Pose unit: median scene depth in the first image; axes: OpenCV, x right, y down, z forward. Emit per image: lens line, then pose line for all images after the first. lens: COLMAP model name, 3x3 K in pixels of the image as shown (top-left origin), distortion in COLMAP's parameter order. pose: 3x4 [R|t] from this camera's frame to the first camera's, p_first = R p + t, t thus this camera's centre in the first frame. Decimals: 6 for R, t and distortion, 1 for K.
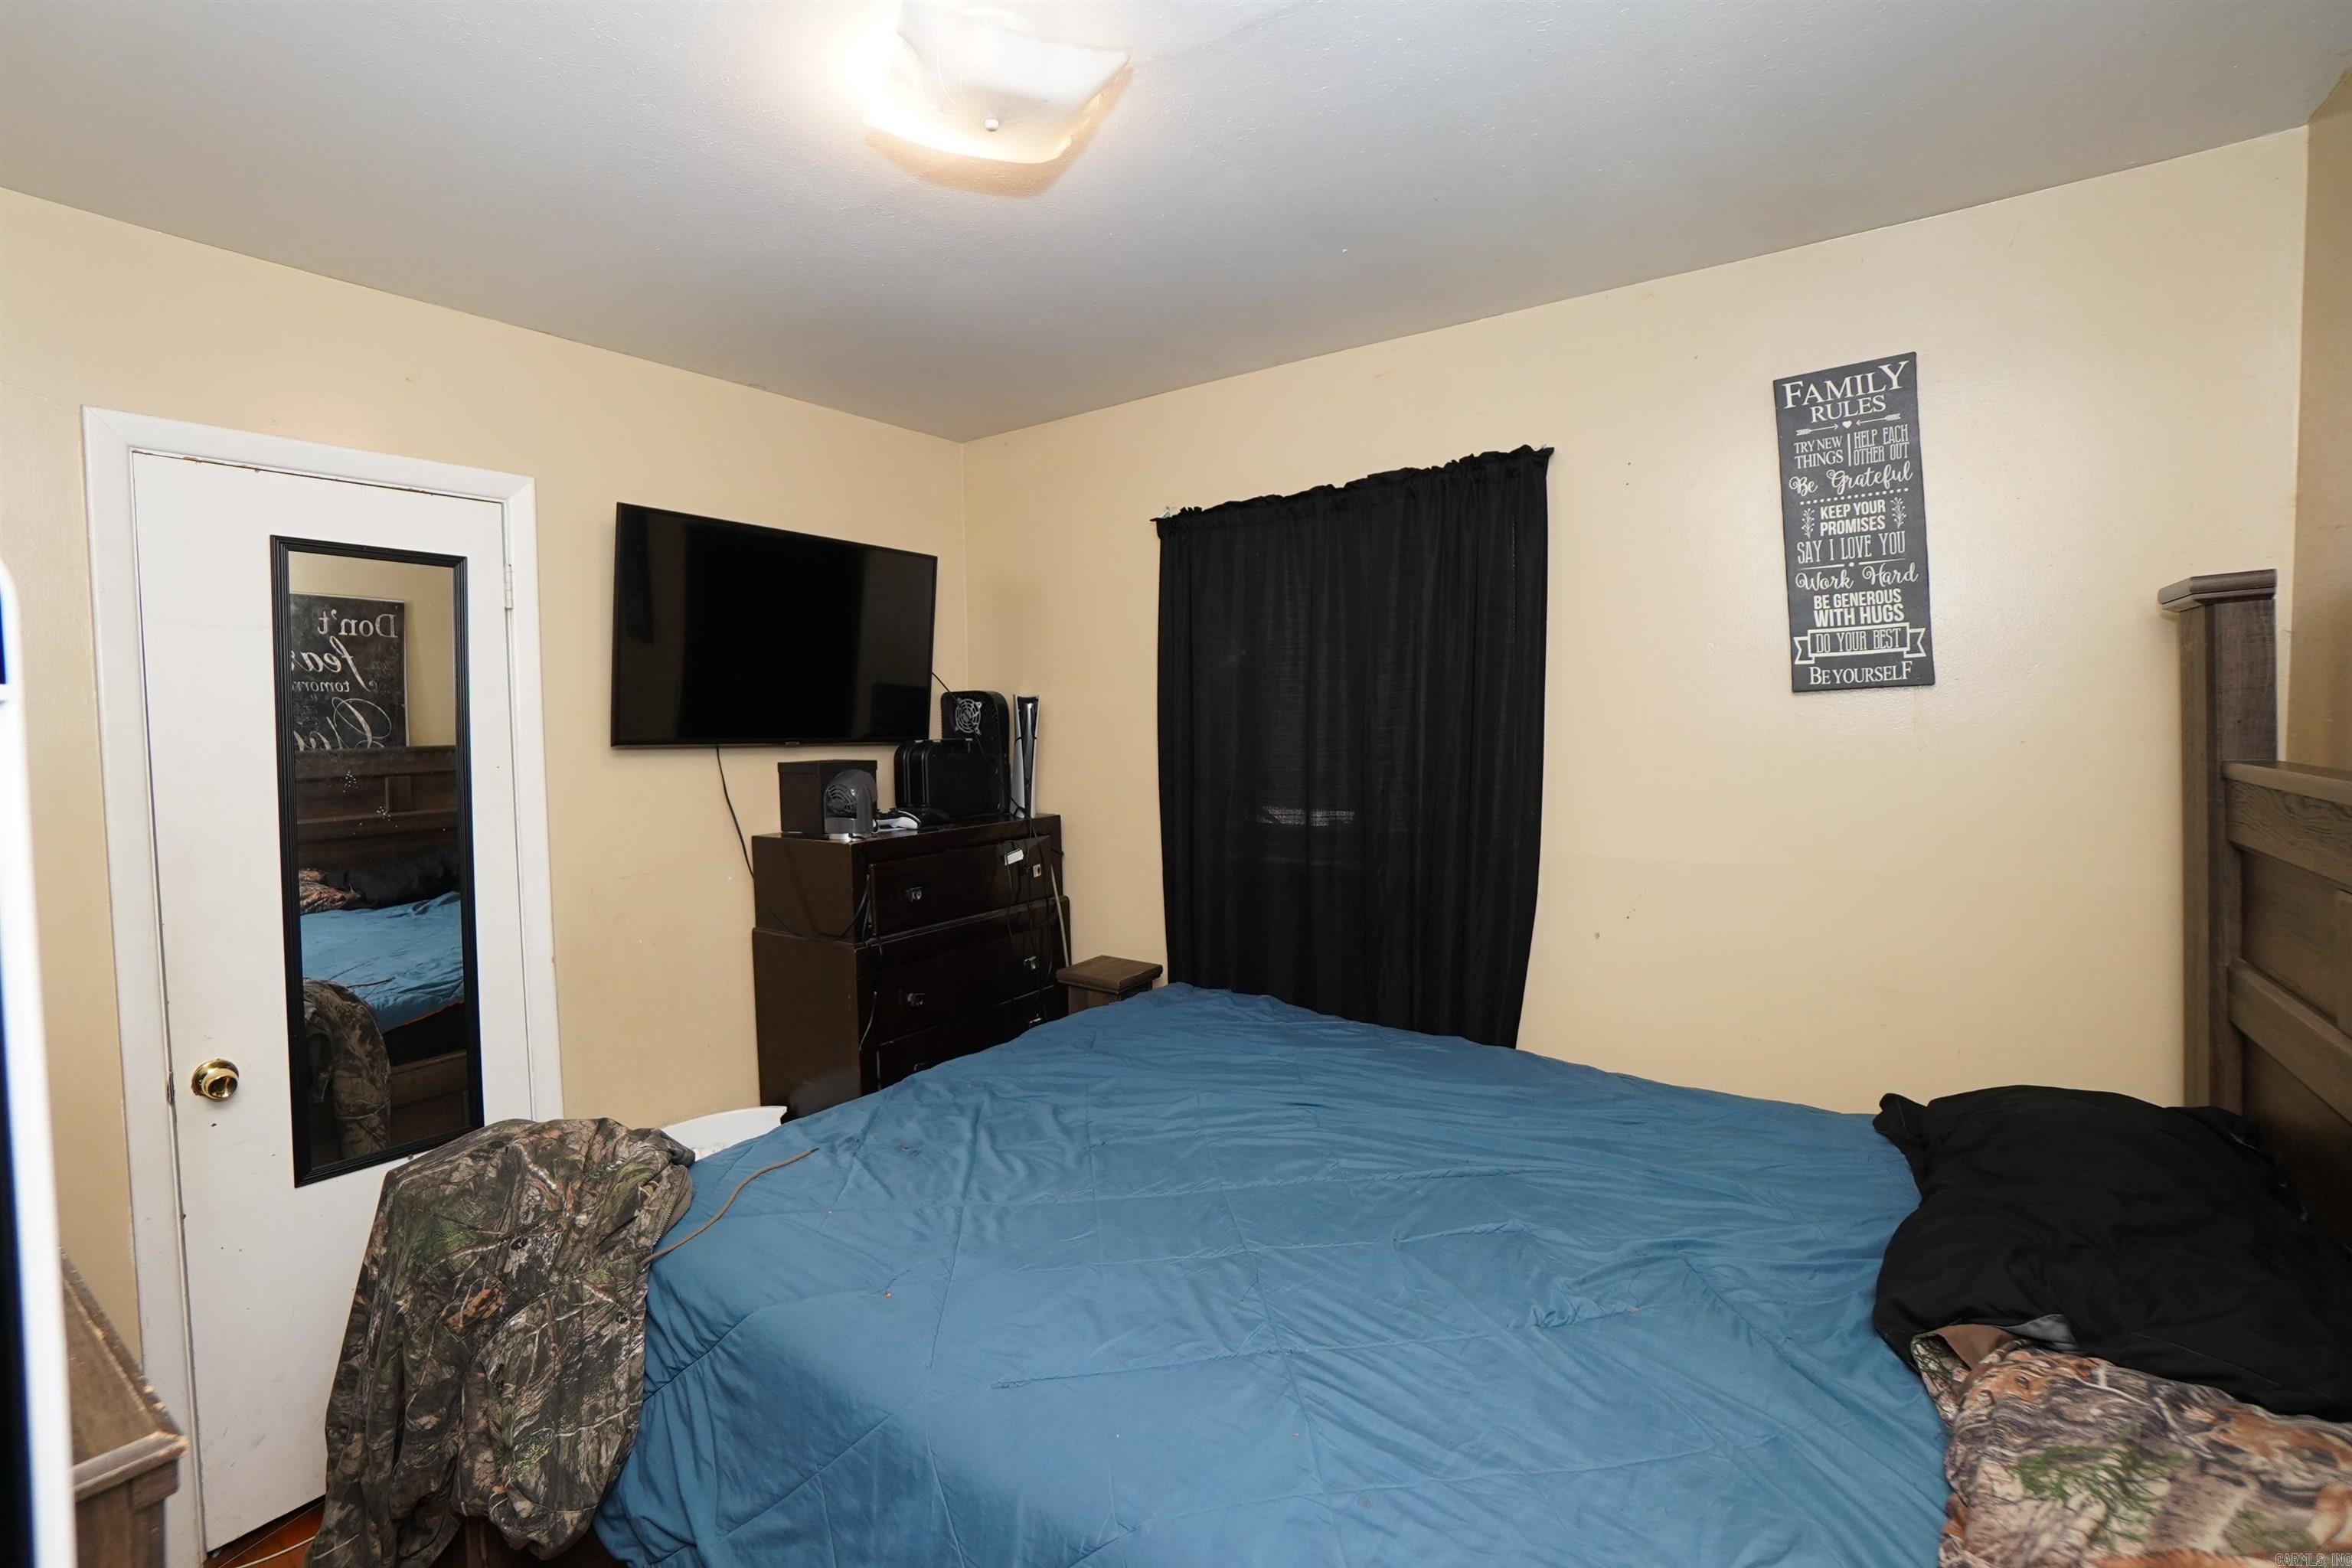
lens RADIAL K [[1039.7, 0, 1162.7], [0, 1039.7, 774.7], [0, 0, 1]] dist [-0.067533, 0.022052]
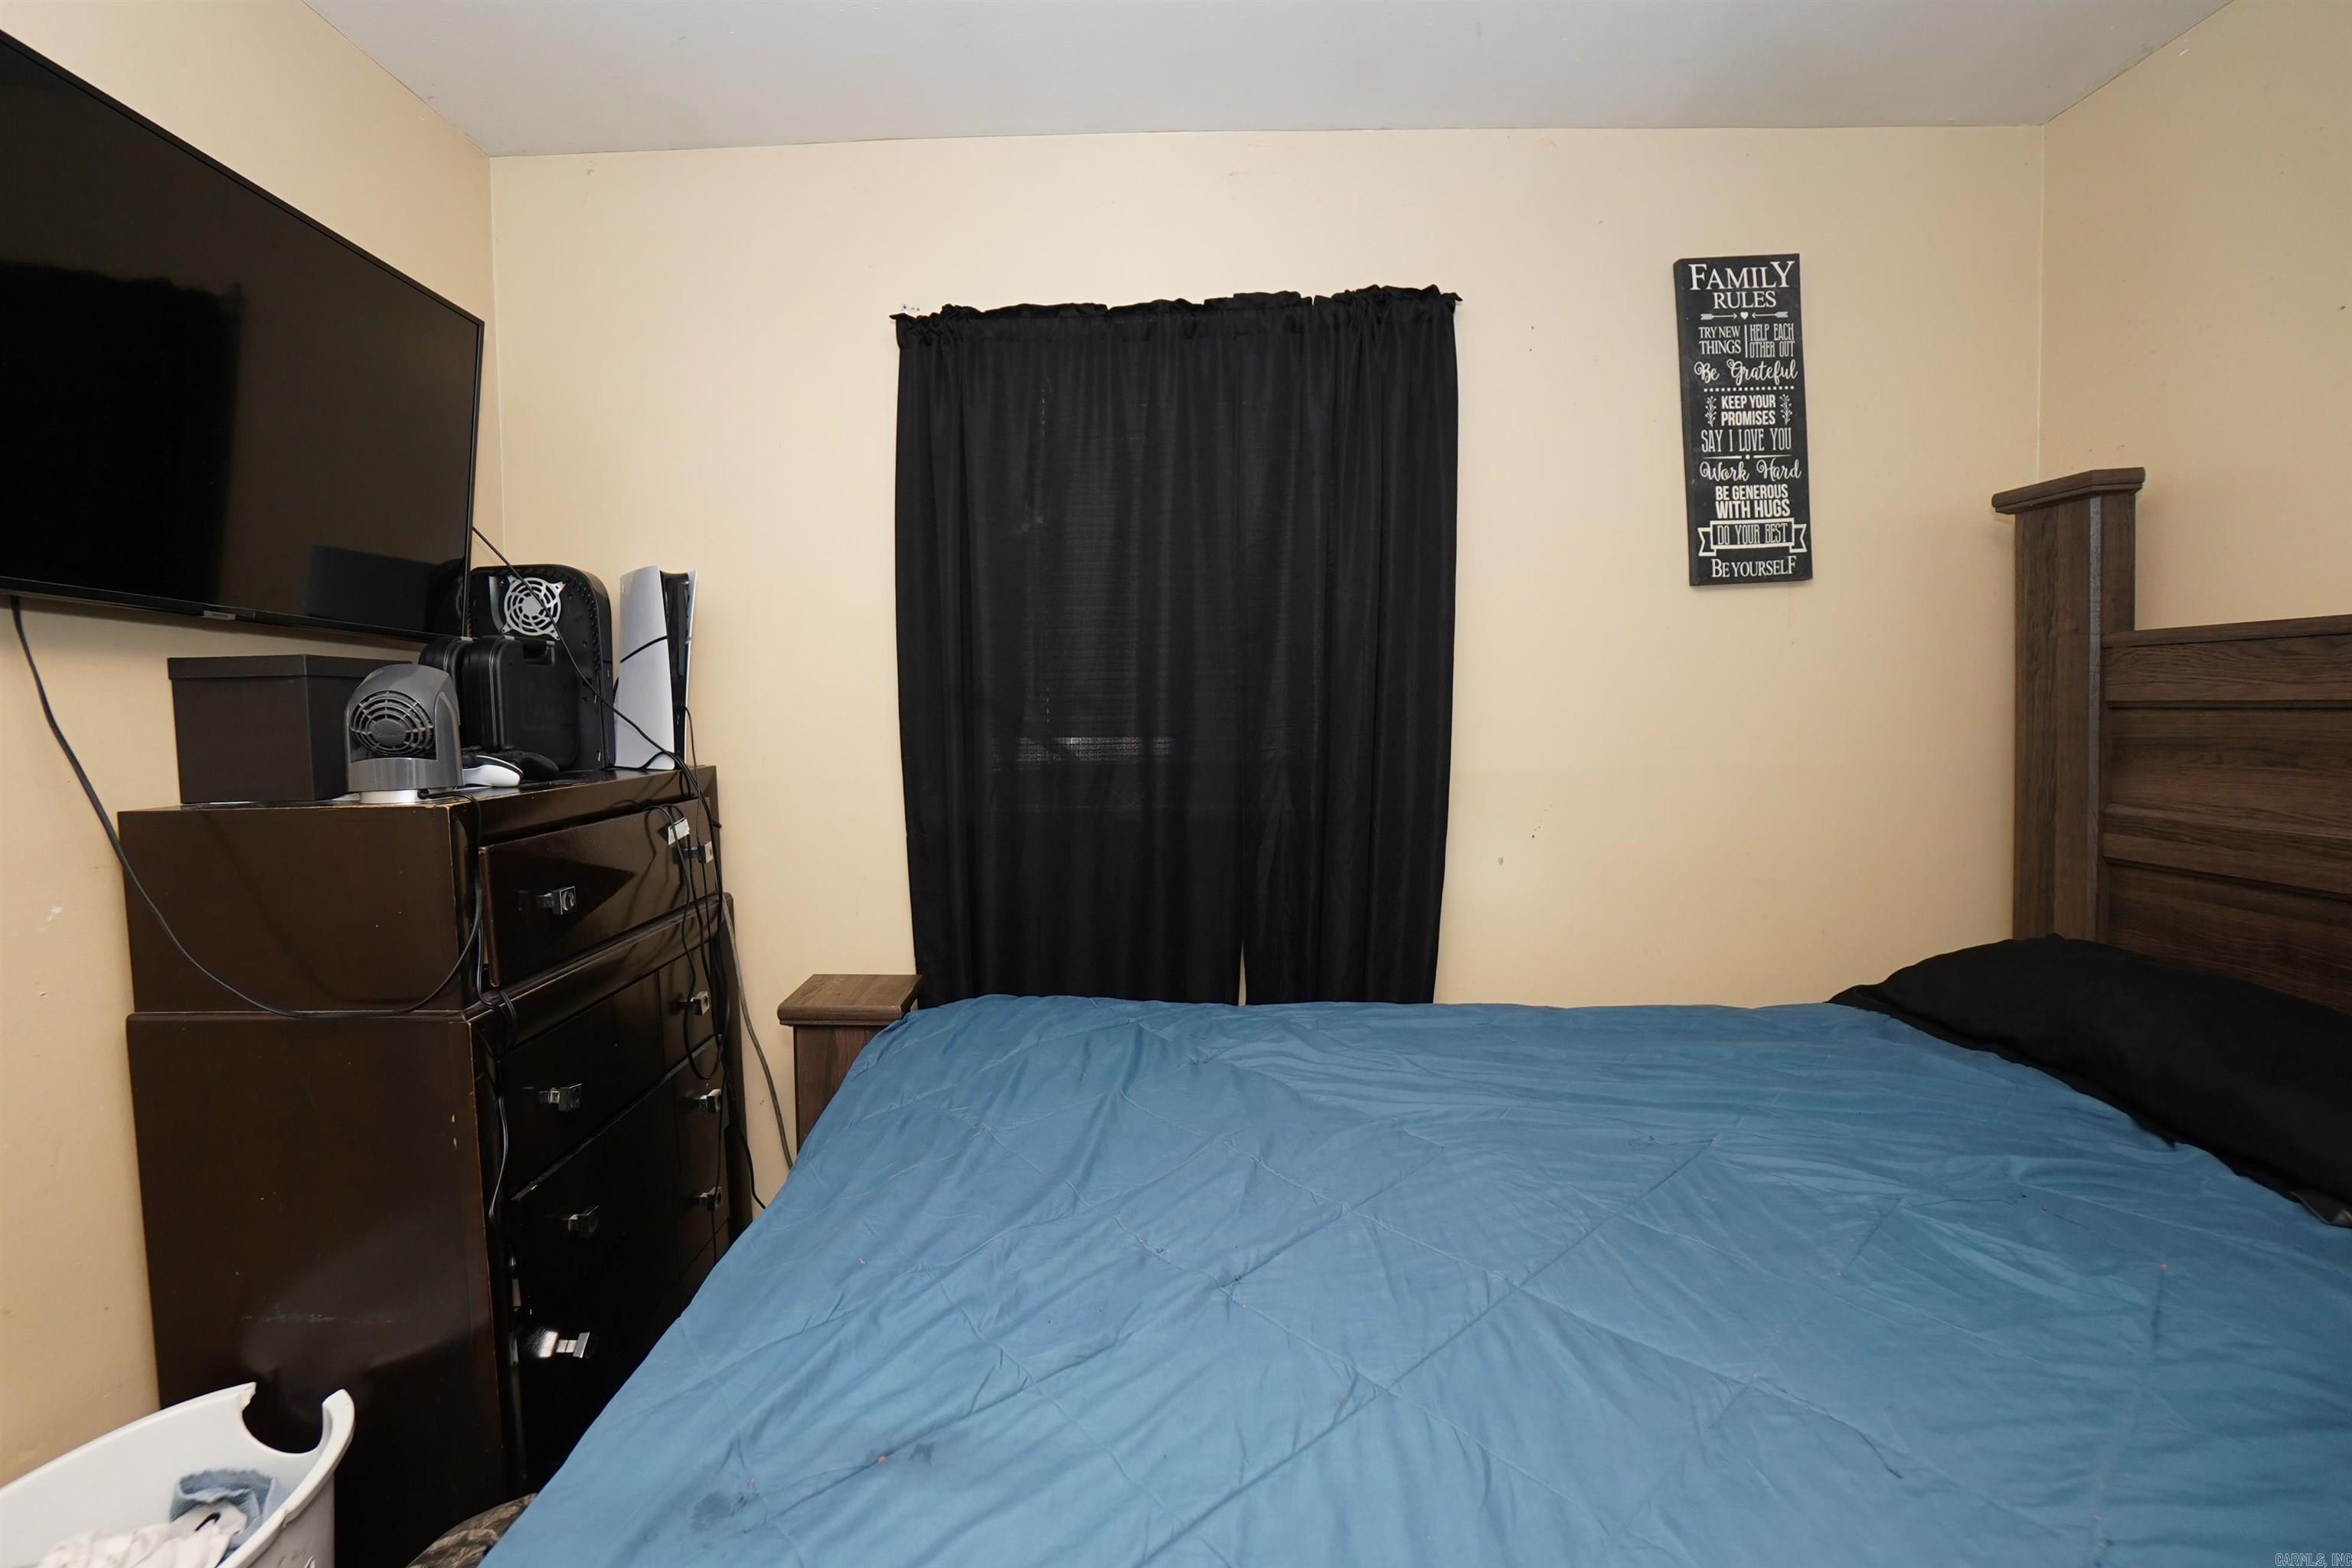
lens RADIAL K [[1047.2, 0, 1138.0], [0, 1047.2, 776.2], [0, 0, 1]] dist [-0.065026, 0.023594]
pose [[0.817653, -0.032702, 0.574782, -0.398223], [0.034963, 0.999363, 0.007123, 0.078276], [-0.574649, 0.014272, 0.818275, 0.522475]]
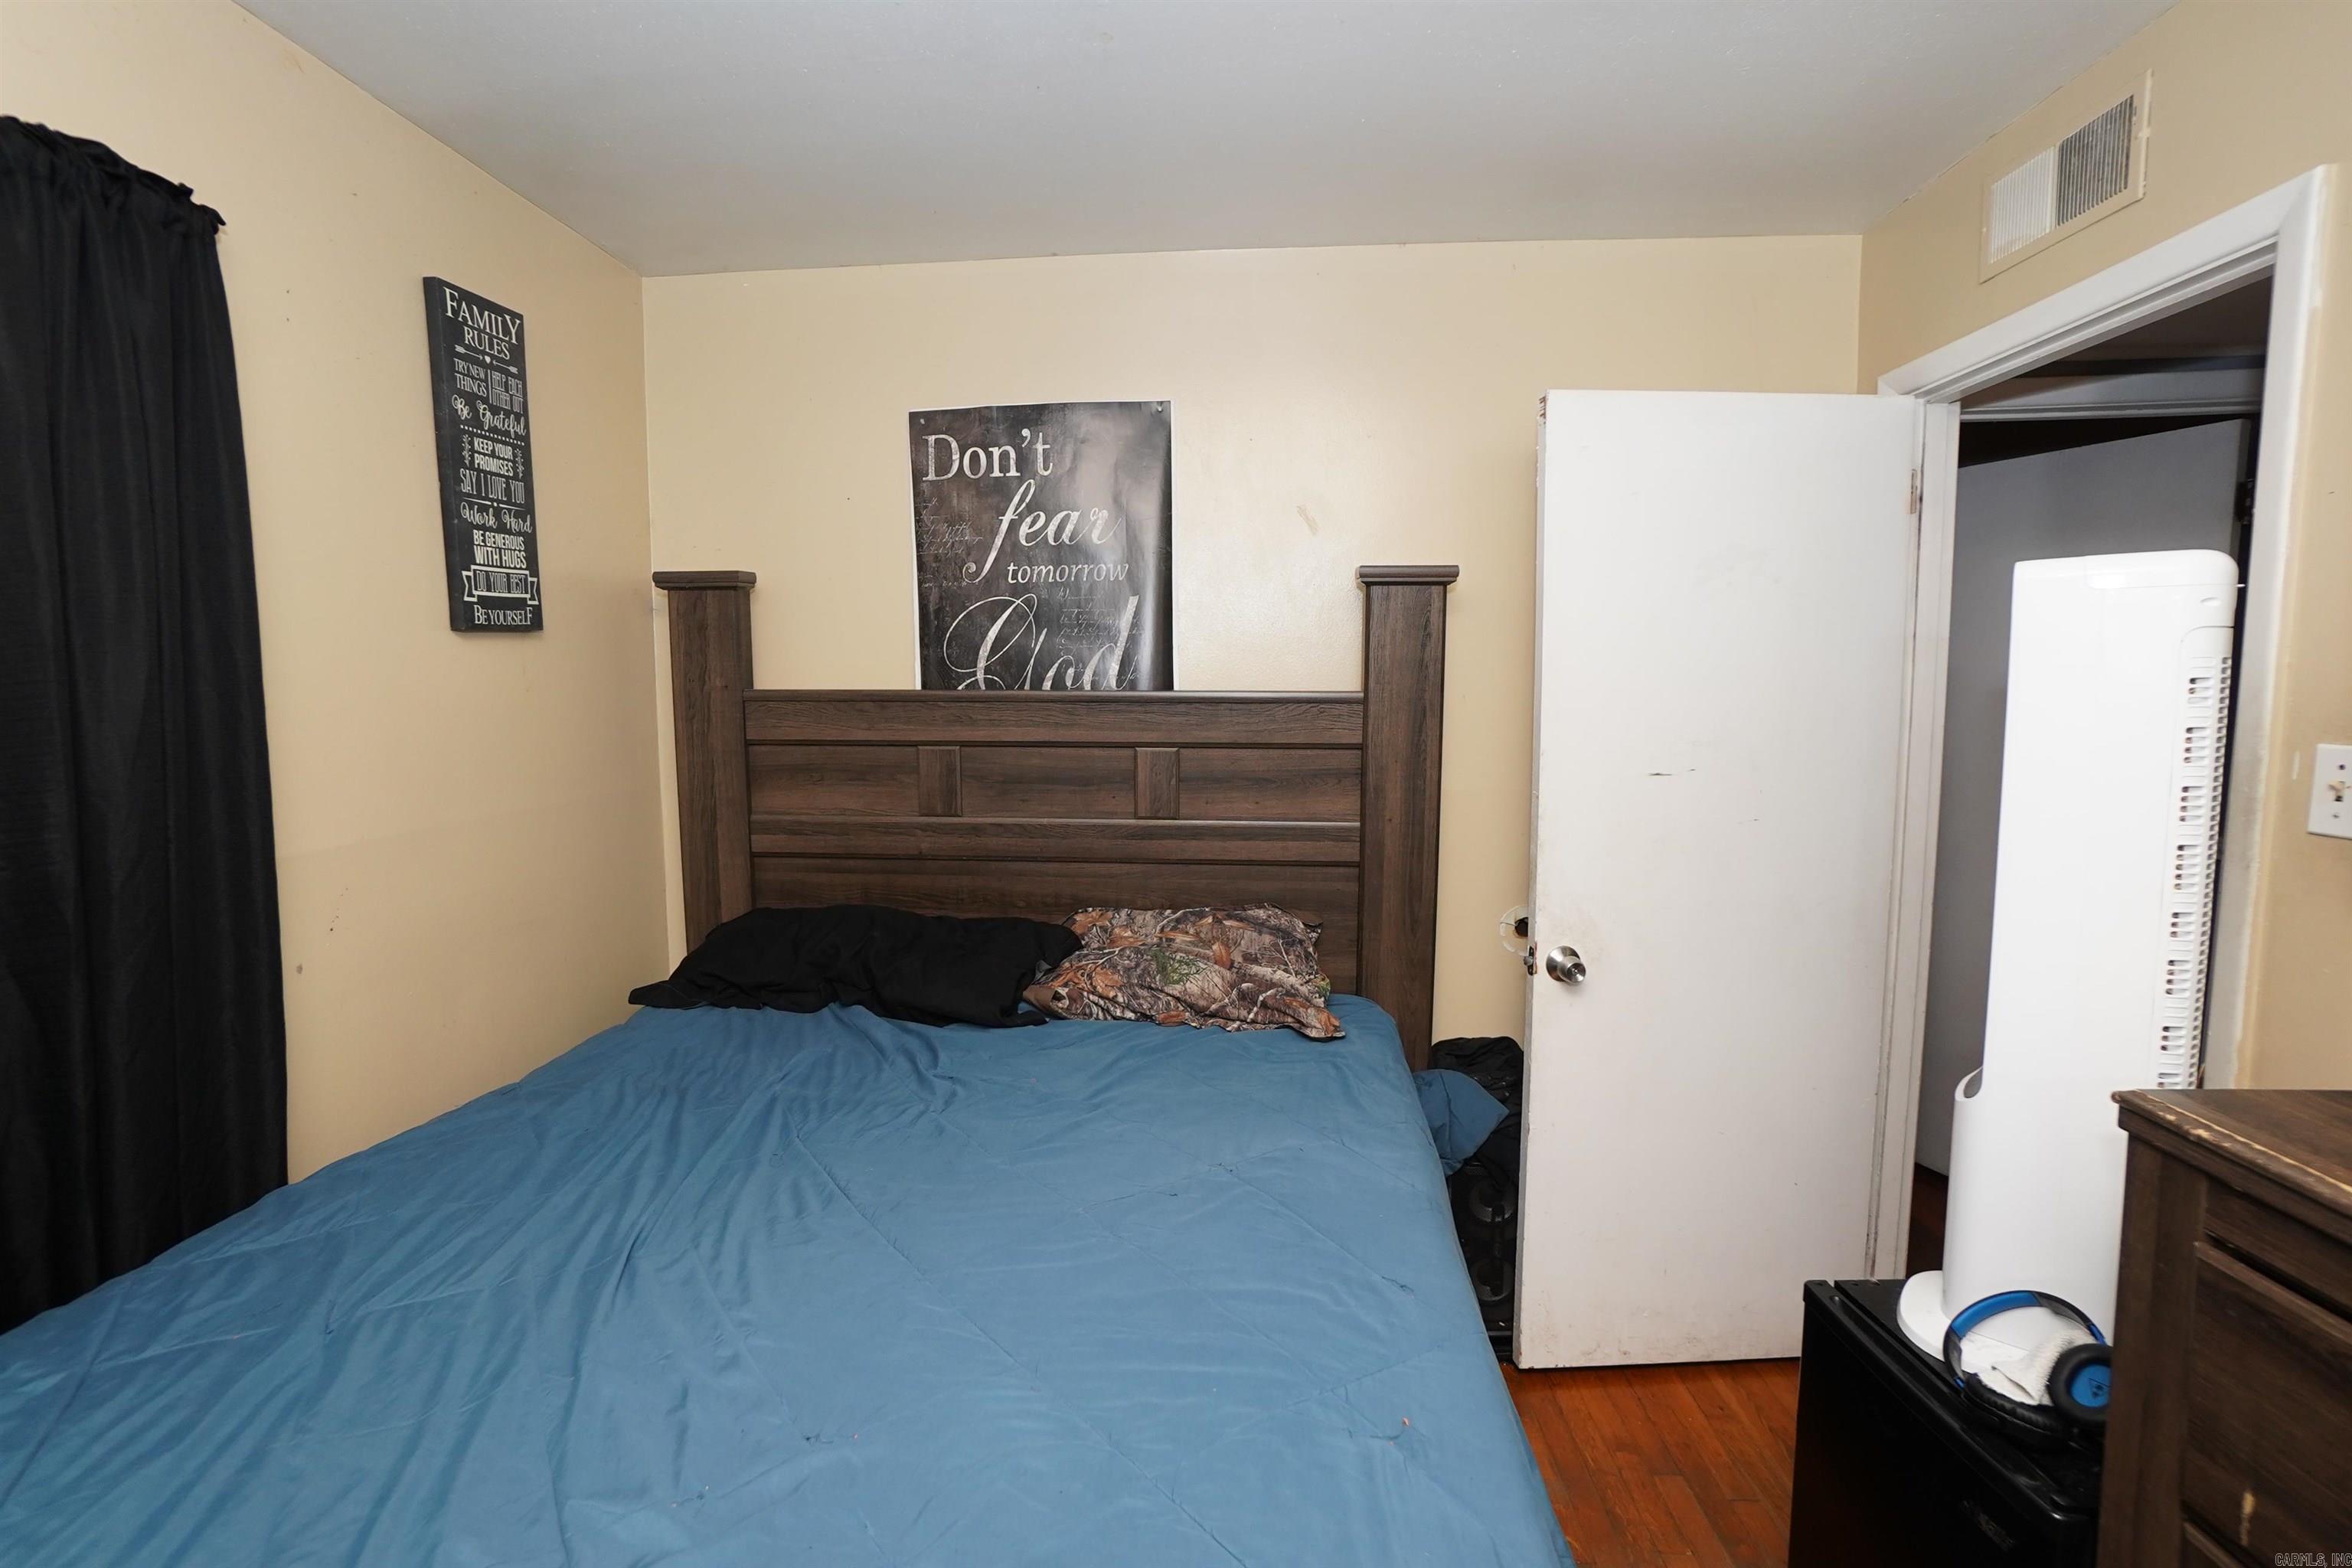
lens RADIAL K [[1047.2, 0, 1138.0], [0, 1047.2, 776.2], [0, 0, 1]] dist [-0.065026, 0.023594]
pose [[-0.500509, -0.061245, 0.863562, -0.510194], [0.060069, 0.992634, 0.105214, -0.011199], [-0.863645, 0.104534, -0.493144, 0.972170]]
